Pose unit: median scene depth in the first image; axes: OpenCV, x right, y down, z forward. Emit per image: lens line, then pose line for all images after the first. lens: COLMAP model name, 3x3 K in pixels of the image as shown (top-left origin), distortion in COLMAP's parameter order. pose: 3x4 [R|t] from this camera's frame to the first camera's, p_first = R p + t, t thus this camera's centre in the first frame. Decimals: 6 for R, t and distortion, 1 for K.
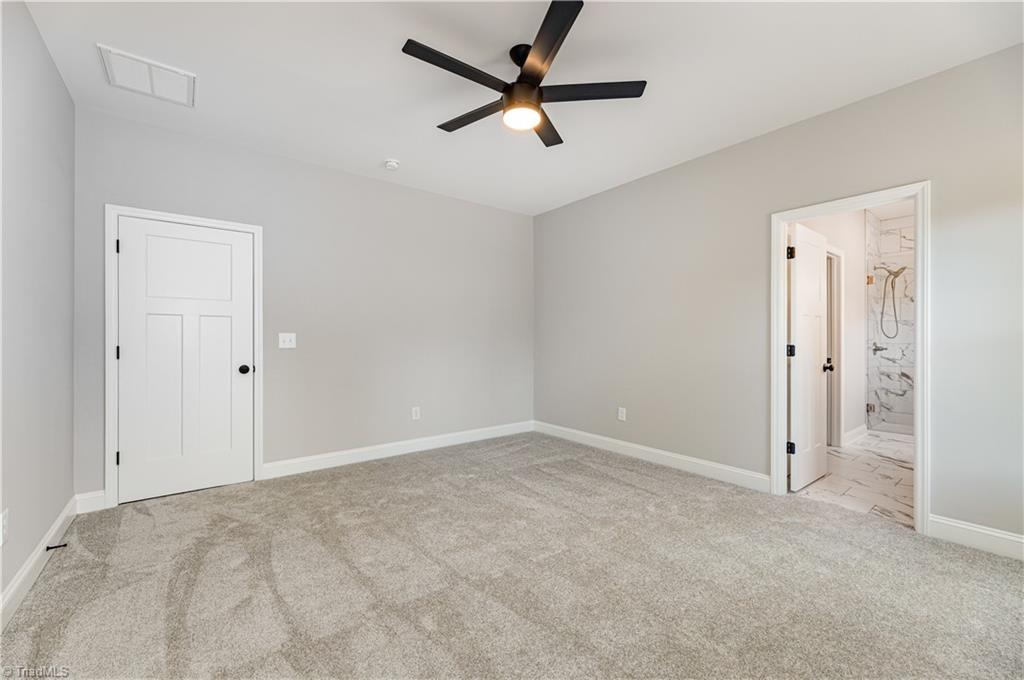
lens RADIAL K [[410.5, 0, 507.6], [0, 410.5, 341.2], [0, 0, 1]] dist [-0.000345, 0.000060]
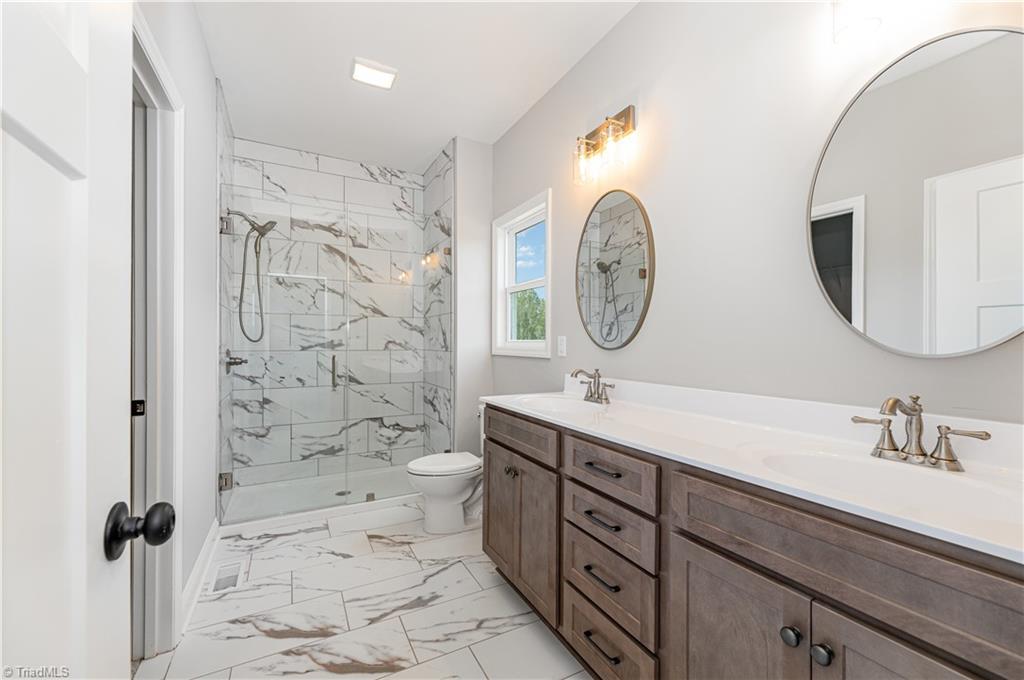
lens RADIAL K [[410.5, 0, 508.2], [0, 410.5, 344.8], [0, 0, 1]] dist [-0.000345, 0.000060]
pose [[0.169045, 0.001614, 0.985607, 0.427949], [-0.001070, 0.999998, -0.001454, -0.003233], [-0.985608, -0.000809, 0.169046, 0.548779]]
